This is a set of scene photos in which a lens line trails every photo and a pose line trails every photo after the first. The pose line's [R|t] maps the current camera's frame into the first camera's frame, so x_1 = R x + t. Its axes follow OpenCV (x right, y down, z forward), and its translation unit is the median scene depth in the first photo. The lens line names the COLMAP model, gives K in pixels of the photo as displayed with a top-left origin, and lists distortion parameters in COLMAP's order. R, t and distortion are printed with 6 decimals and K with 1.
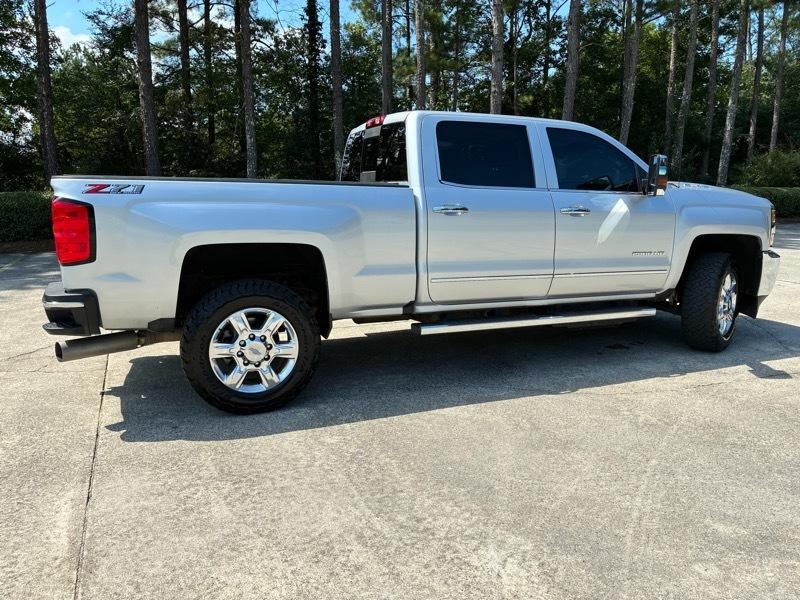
lens RADIAL K [[602.1, 0, 397.6], [0, 602.1, 300.7], [0, 0, 1]] dist [0.059388, -0.080464]
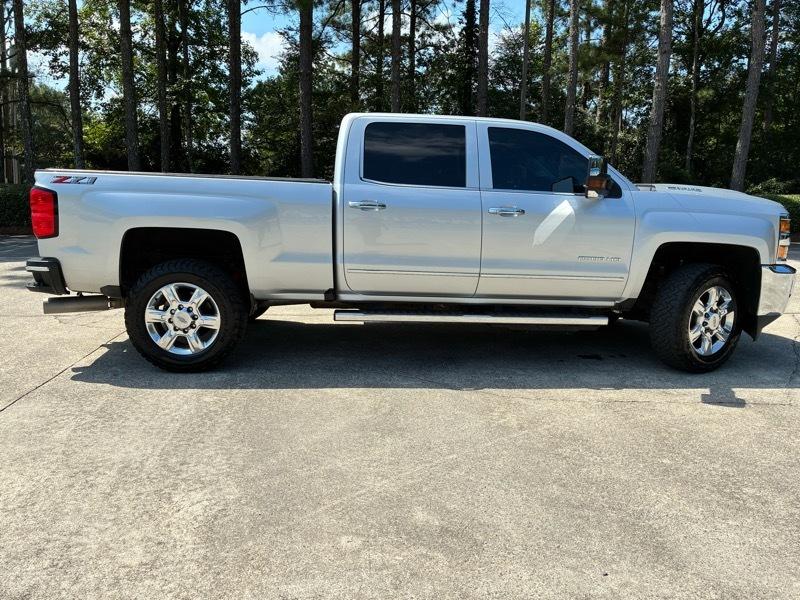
lens RADIAL K [[602.1, 0, 397.6], [0, 602.1, 300.7], [0, 0, 1]] dist [0.059388, -0.080464]
pose [[0.947080, 0.076465, -0.311756, 0.482096], [-0.076910, 0.996979, 0.010888, 0.001447], [0.311646, 0.013666, 0.950100, 0.004978]]
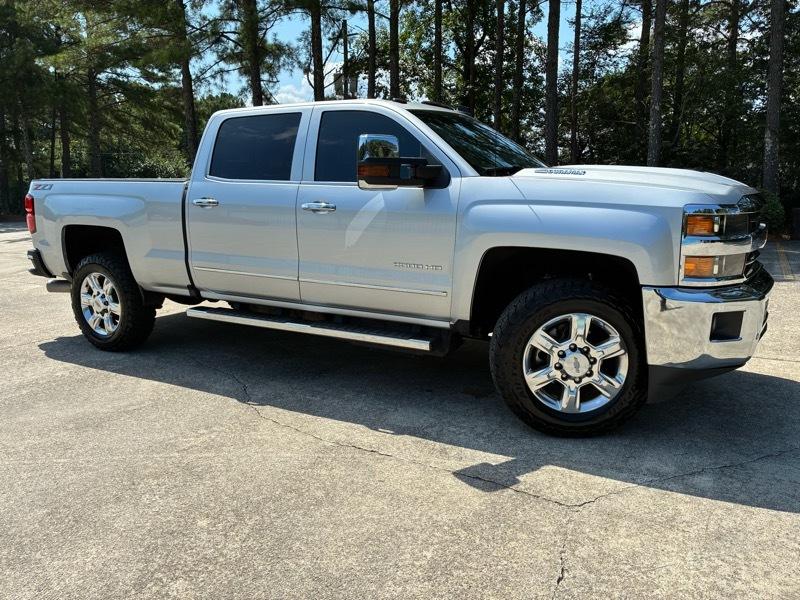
lens RADIAL K [[602.1, 0, 397.6], [0, 602.1, 300.7], [0, 0, 1]] dist [0.059388, -0.080464]
pose [[0.614343, 0.136102, -0.777212, 1.137924], [-0.126893, 0.989232, 0.072929, -0.100808], [0.778769, 0.053819, 0.624998, 0.606121]]
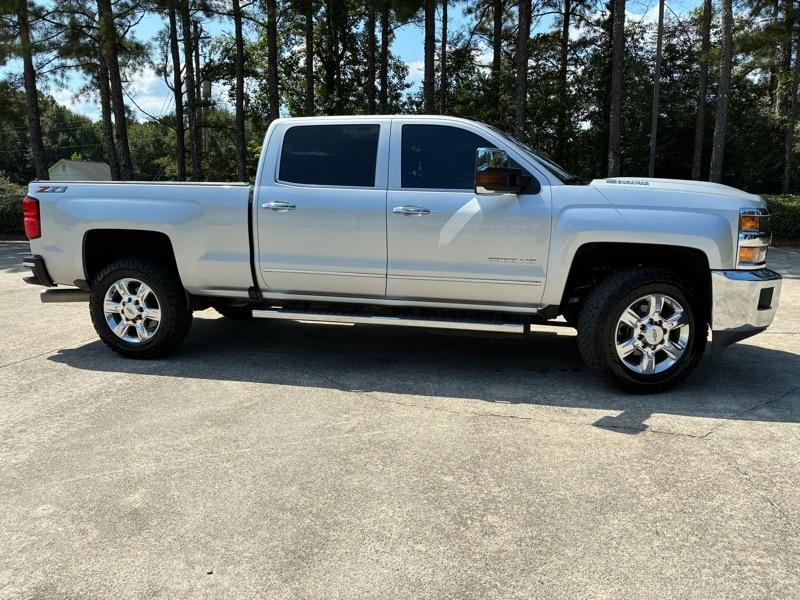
lens RADIAL K [[602.1, 0, 397.6], [0, 602.1, 300.7], [0, 0, 1]] dist [0.059388, -0.080464]
pose [[0.806797, 0.098335, -0.582588, 0.920406], [-0.102873, 0.994371, 0.025376, -0.029930], [0.581804, 0.039460, 0.812371, 0.234088]]
